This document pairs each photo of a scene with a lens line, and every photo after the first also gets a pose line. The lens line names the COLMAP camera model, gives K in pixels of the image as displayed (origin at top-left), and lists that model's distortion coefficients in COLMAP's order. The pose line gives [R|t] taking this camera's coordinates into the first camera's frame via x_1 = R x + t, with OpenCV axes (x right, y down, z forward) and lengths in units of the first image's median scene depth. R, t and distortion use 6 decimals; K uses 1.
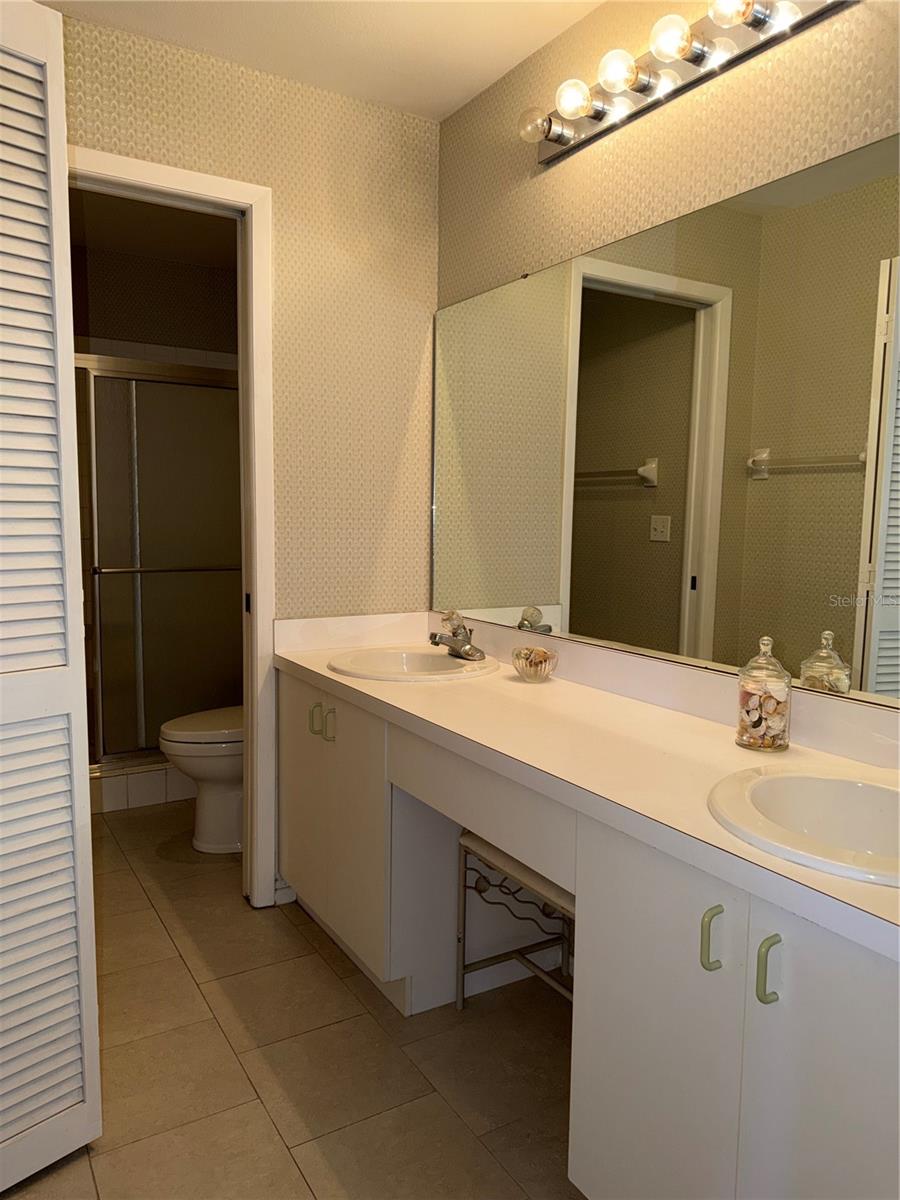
lens RADIAL K [[851.3, 0, 450.0], [0, 851.3, 600.0], [0, 0, 1]] dist [0.002522, 0.053871]
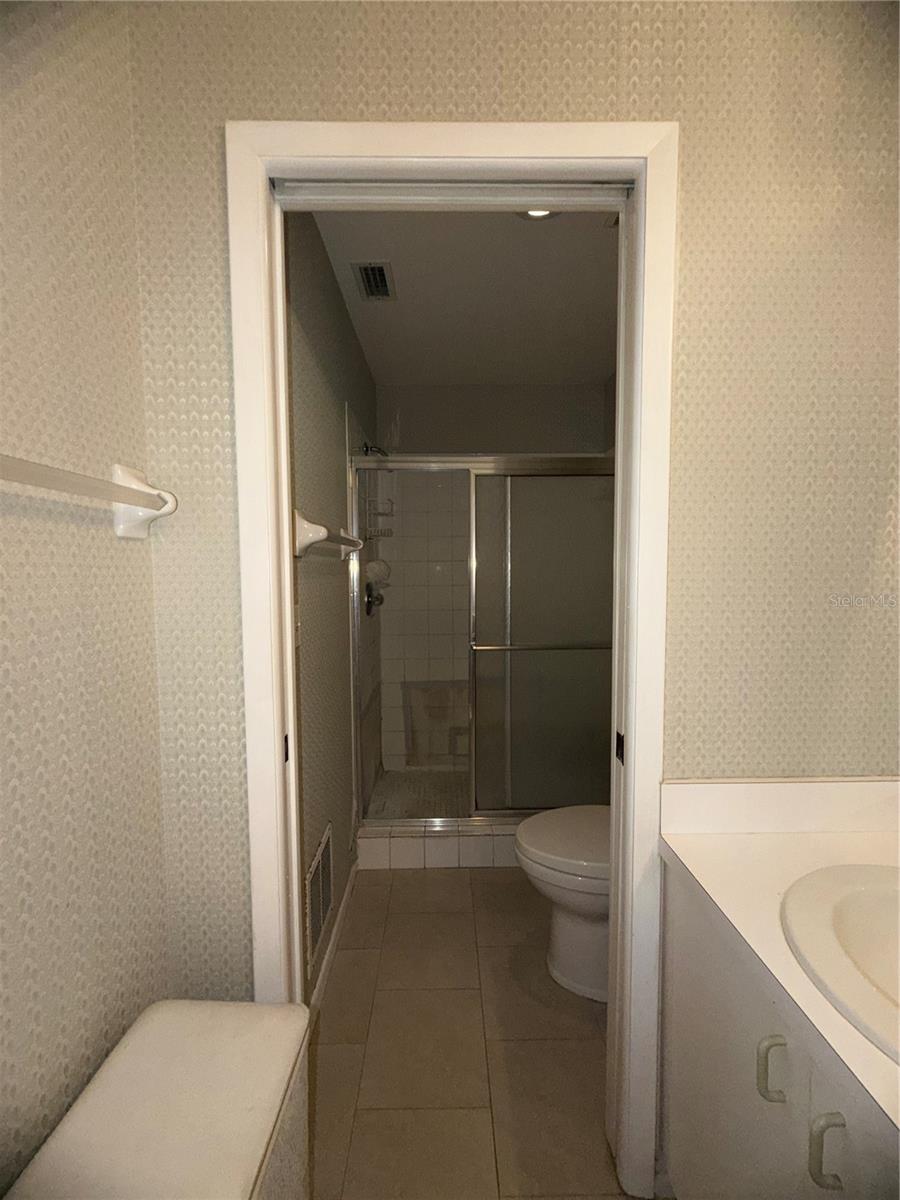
lens RADIAL K [[480.3, 0, 450.0], [0, 480.3, 600.0], [0, 0, 1]] dist [0.001531, -0.000140]
pose [[0.844996, 0.011936, -0.534639, -0.127944], [-0.044811, 0.997815, -0.048547, -0.080711], [0.532891, 0.064979, 0.843685, 0.513008]]
